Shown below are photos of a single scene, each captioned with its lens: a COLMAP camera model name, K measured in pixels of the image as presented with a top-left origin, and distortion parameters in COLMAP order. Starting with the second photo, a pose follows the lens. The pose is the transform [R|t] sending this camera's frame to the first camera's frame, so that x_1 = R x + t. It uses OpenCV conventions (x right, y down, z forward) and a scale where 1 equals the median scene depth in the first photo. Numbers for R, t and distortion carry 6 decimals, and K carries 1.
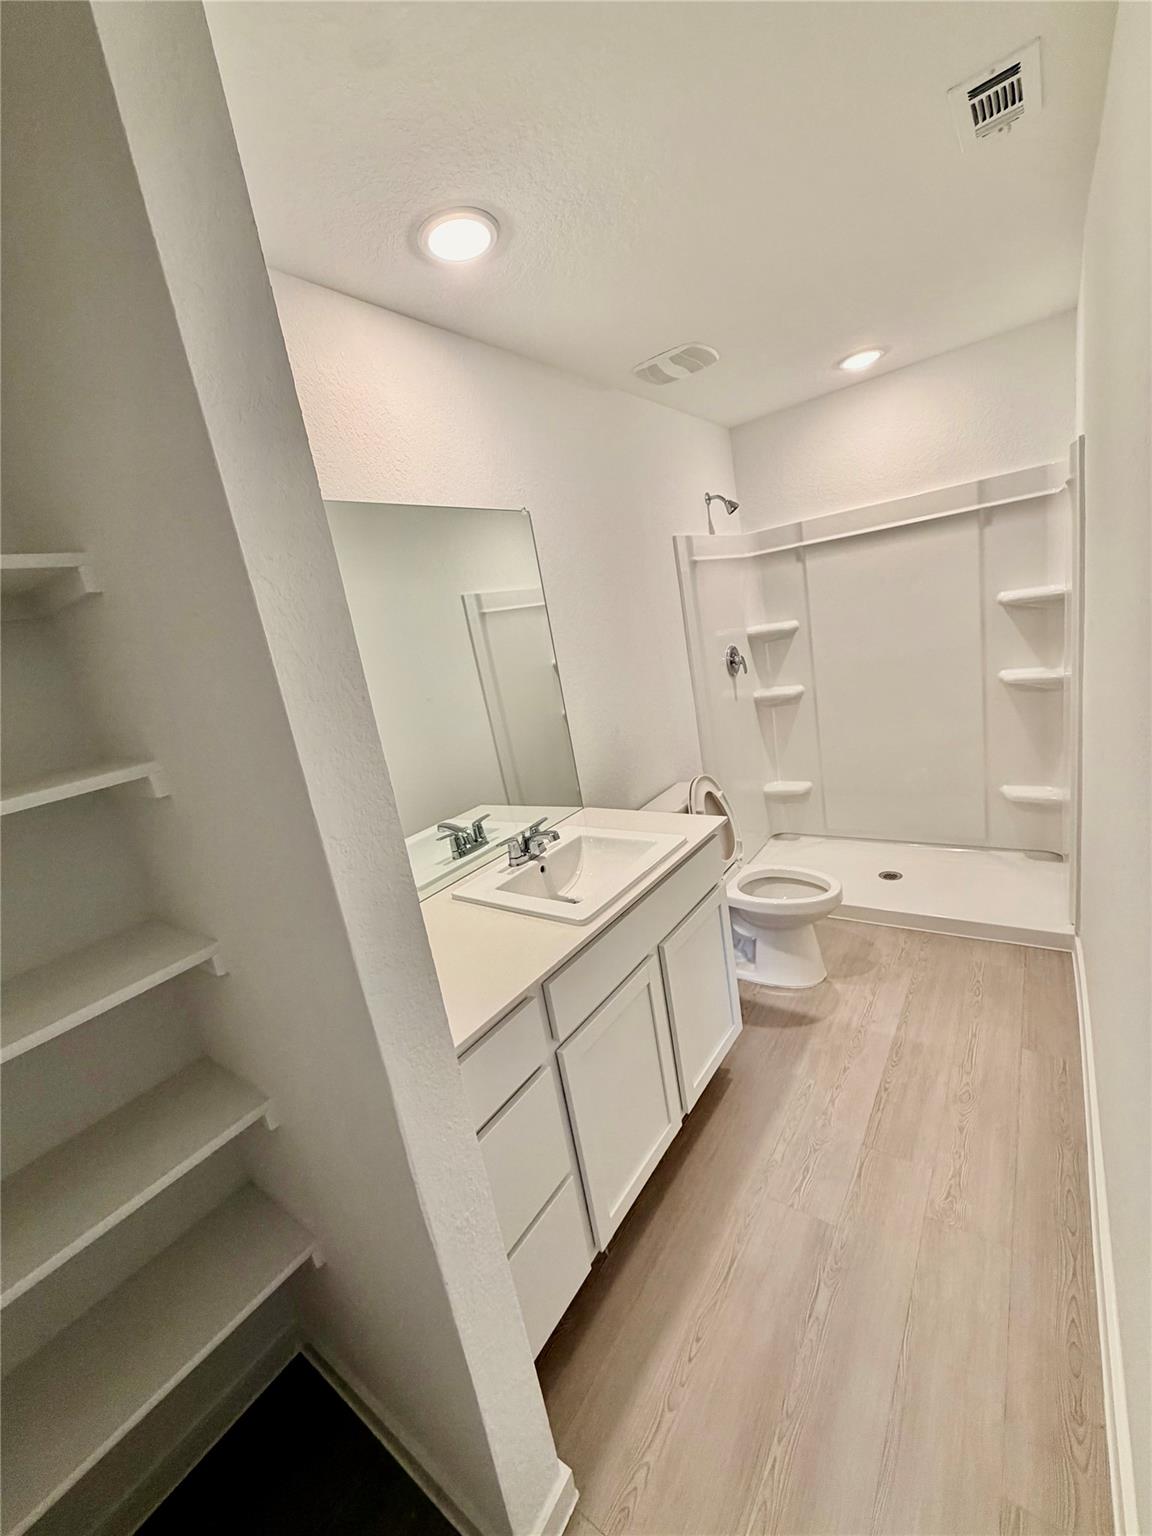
lens RADIAL K [[610.7, 0, 576.4], [0, 610.7, 742.8], [0, 0, 1]] dist [0.000188, -0.000041]
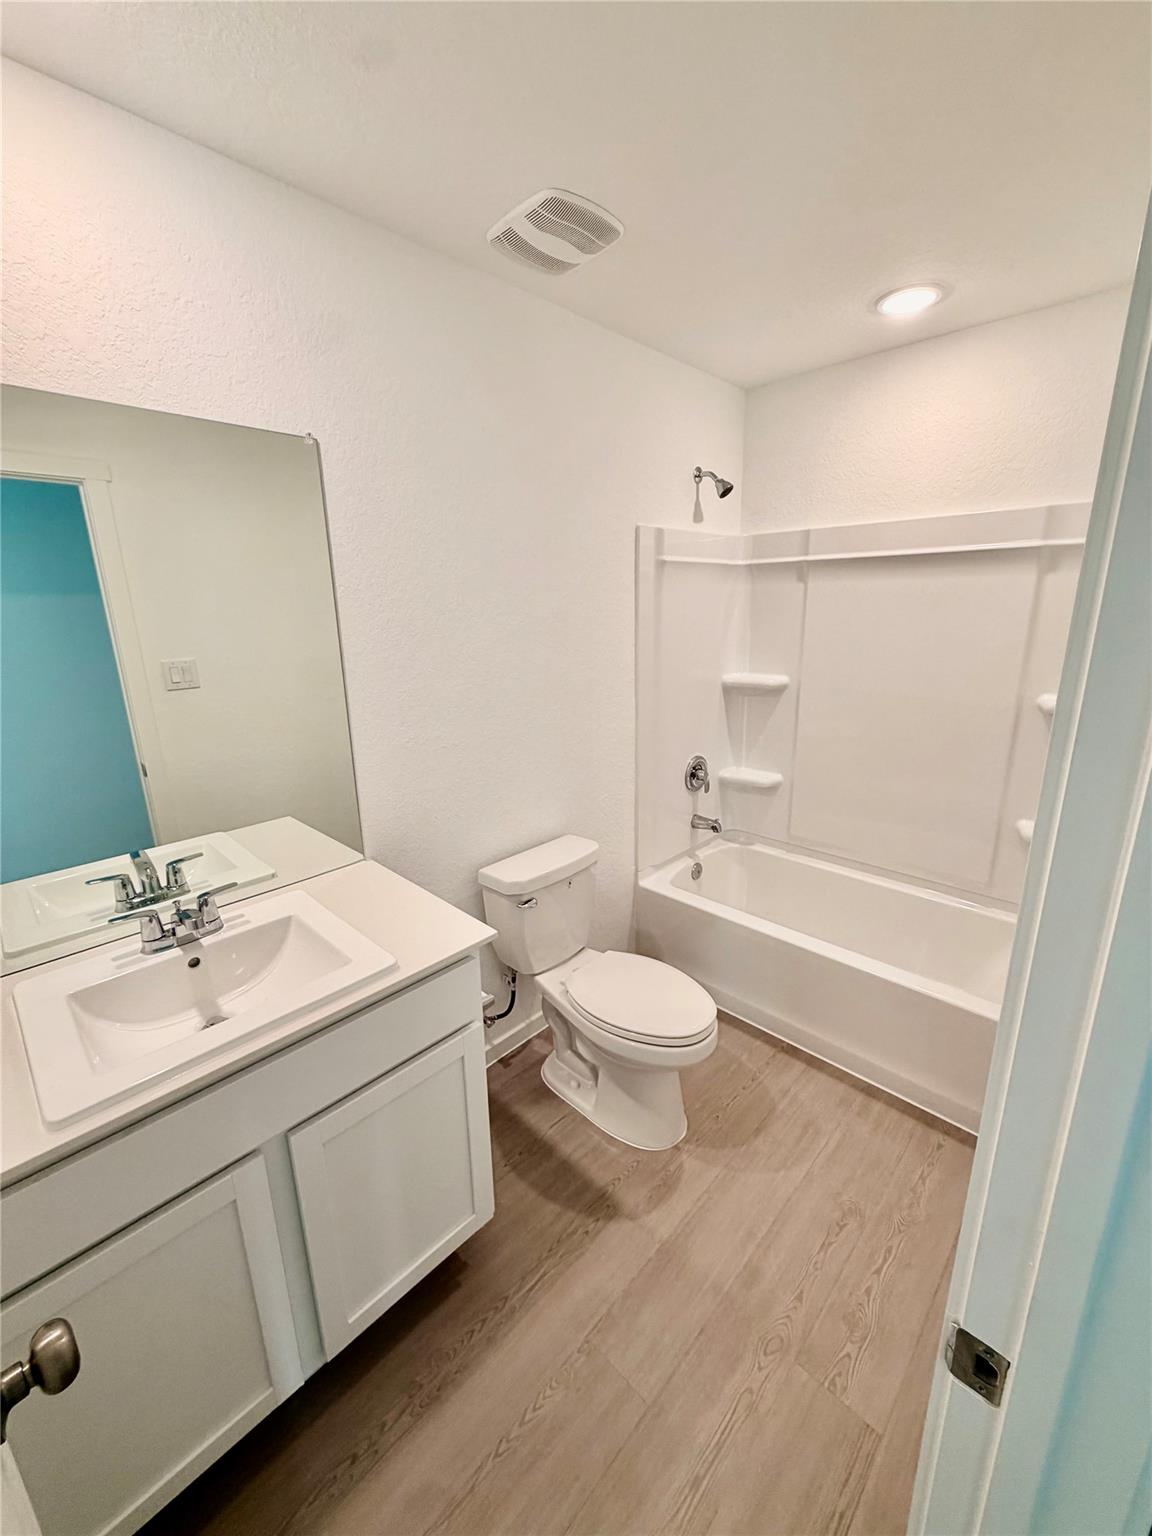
lens RADIAL K [[613.2, 0, 579.4], [0, 613.2, 760.0], [0, 0, 1]] dist [-0.000239, -0.000298]
pose [[0.977909, 0.189611, -0.087983, 0.253654], [-0.184533, 0.980823, 0.062715, -0.091746], [0.098187, -0.045094, 0.994146, 0.246464]]
